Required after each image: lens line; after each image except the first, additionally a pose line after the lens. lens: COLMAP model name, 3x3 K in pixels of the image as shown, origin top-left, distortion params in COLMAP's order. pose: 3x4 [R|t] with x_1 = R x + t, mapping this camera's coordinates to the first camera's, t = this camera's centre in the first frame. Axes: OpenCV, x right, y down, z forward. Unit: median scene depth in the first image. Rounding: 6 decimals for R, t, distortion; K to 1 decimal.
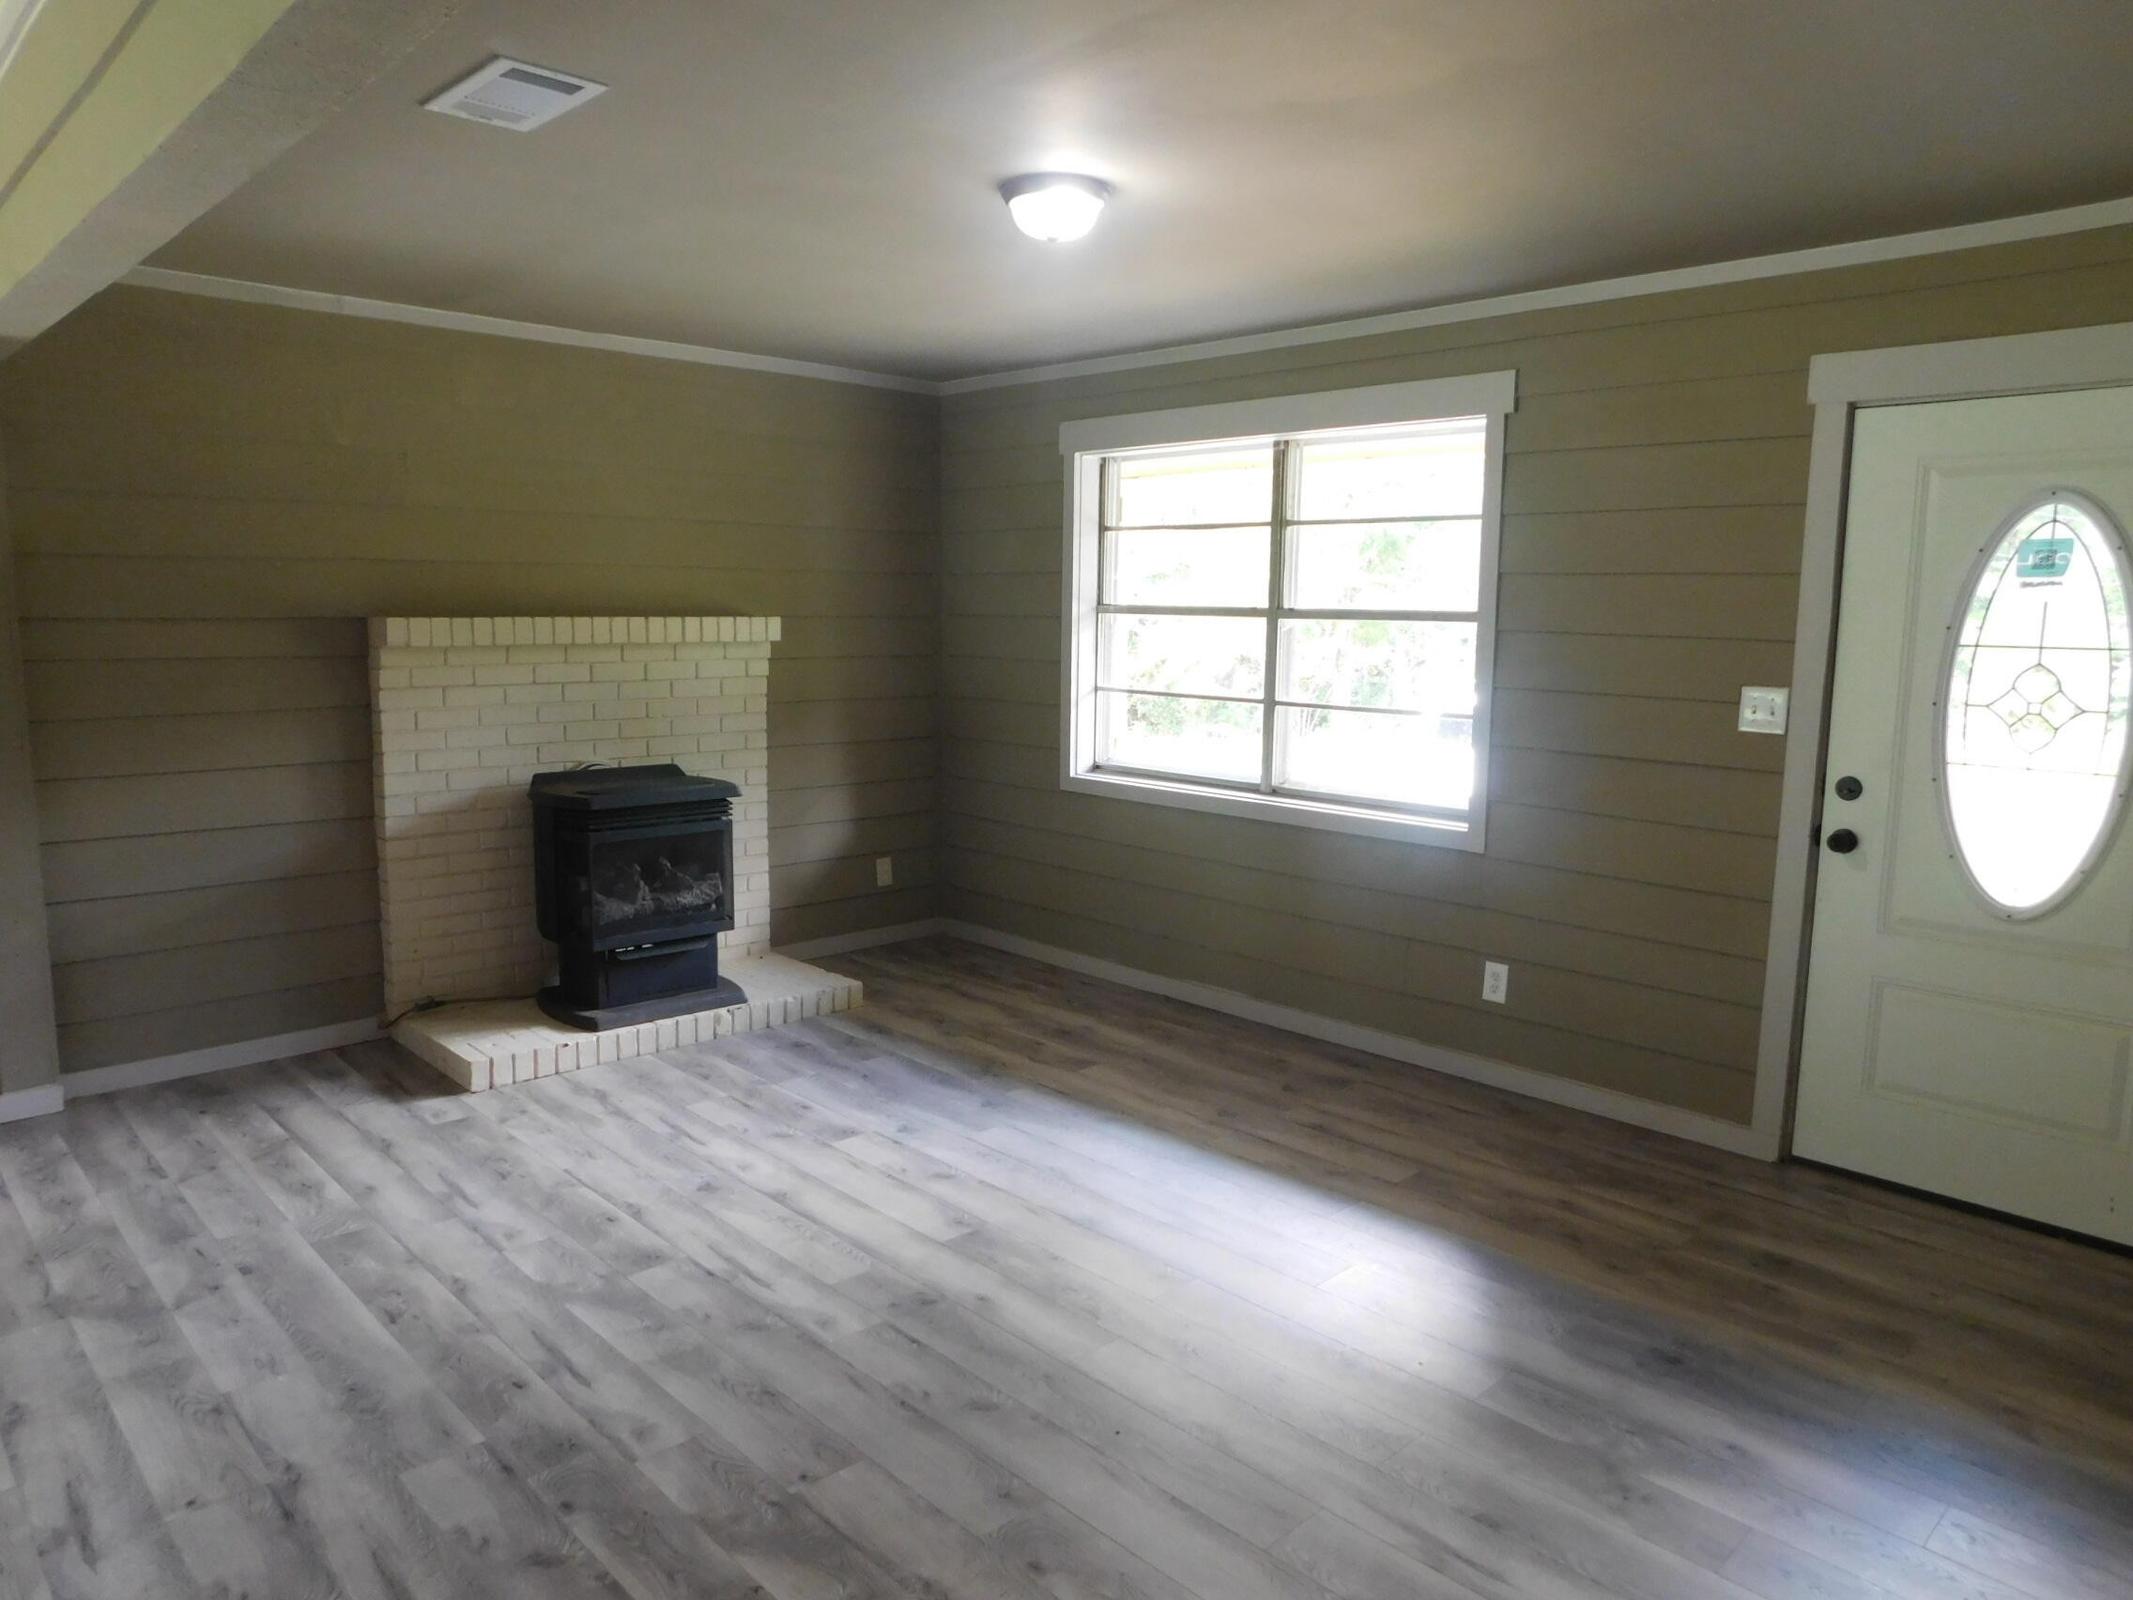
lens RADIAL K [[1429.9, 0, 1073.8], [0, 1429.9, 785.0], [0, 0, 1]] dist [-0.047270, 0.047379]
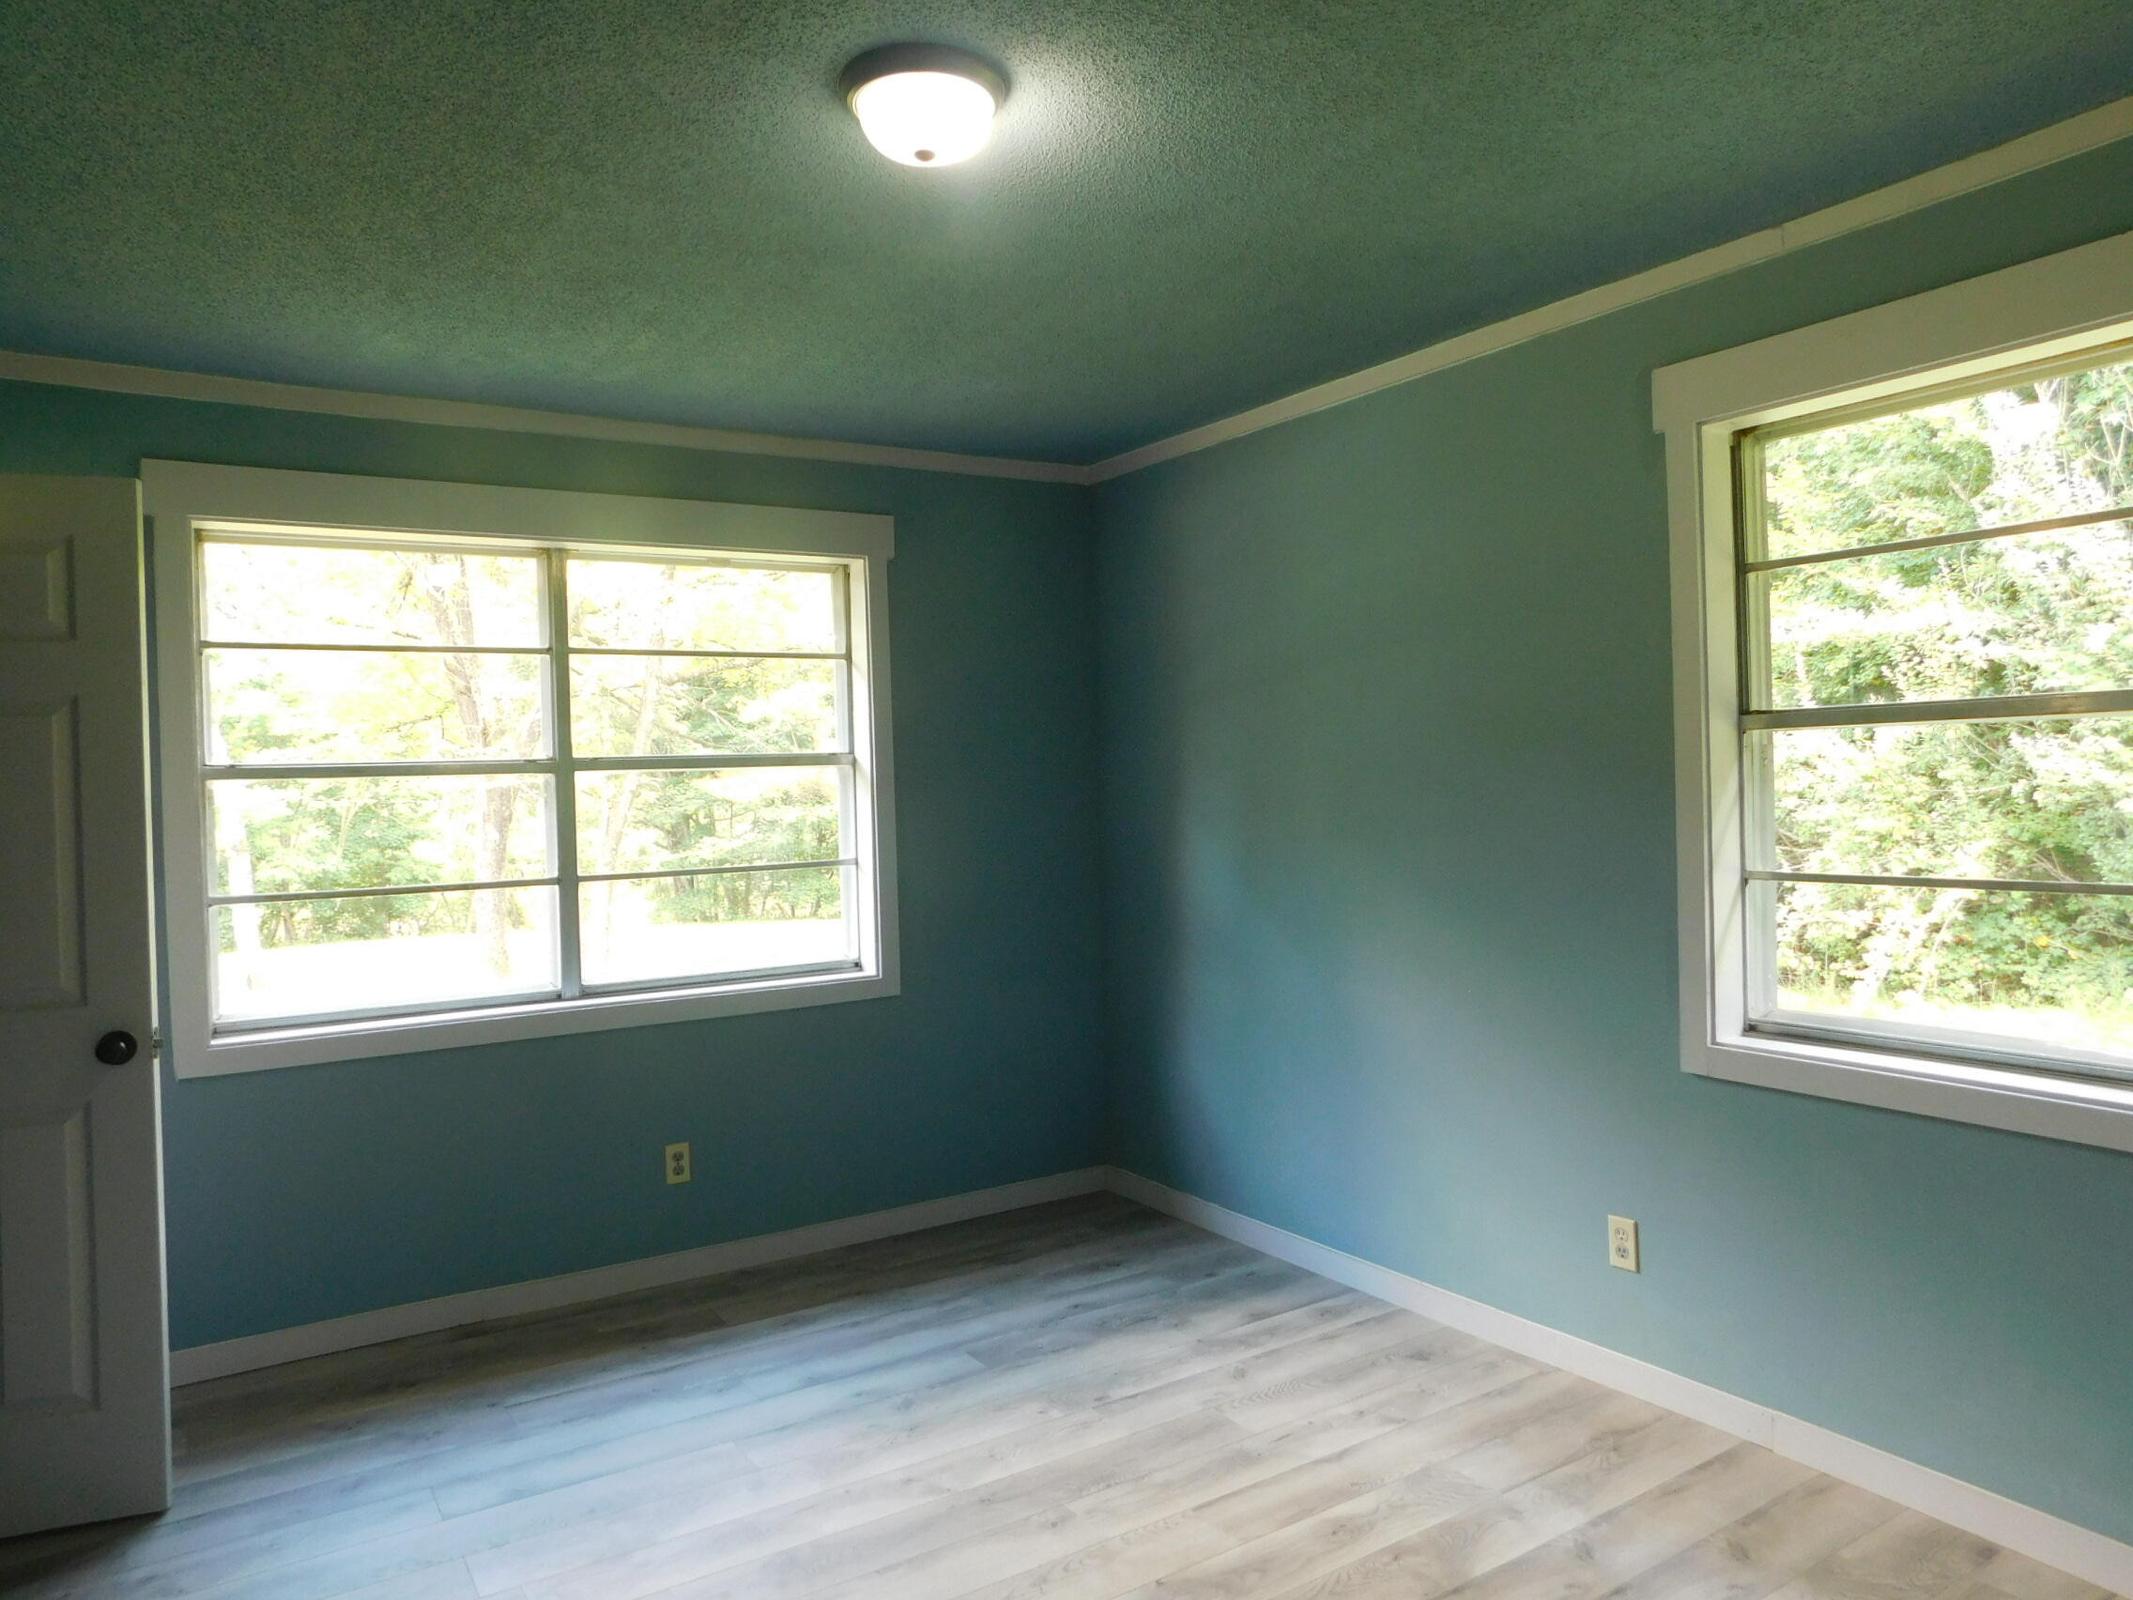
lens RADIAL K [[1429.9, 0, 1055.5], [0, 1429.9, 795.3], [0, 0, 1]] dist [-0.047270, 0.047379]
pose [[0.188803, -0.047018, 0.980889, -0.396568], [0.149934, 0.988522, 0.018525, -0.054615], [-0.970502, 0.143571, 0.193685, 0.411277]]
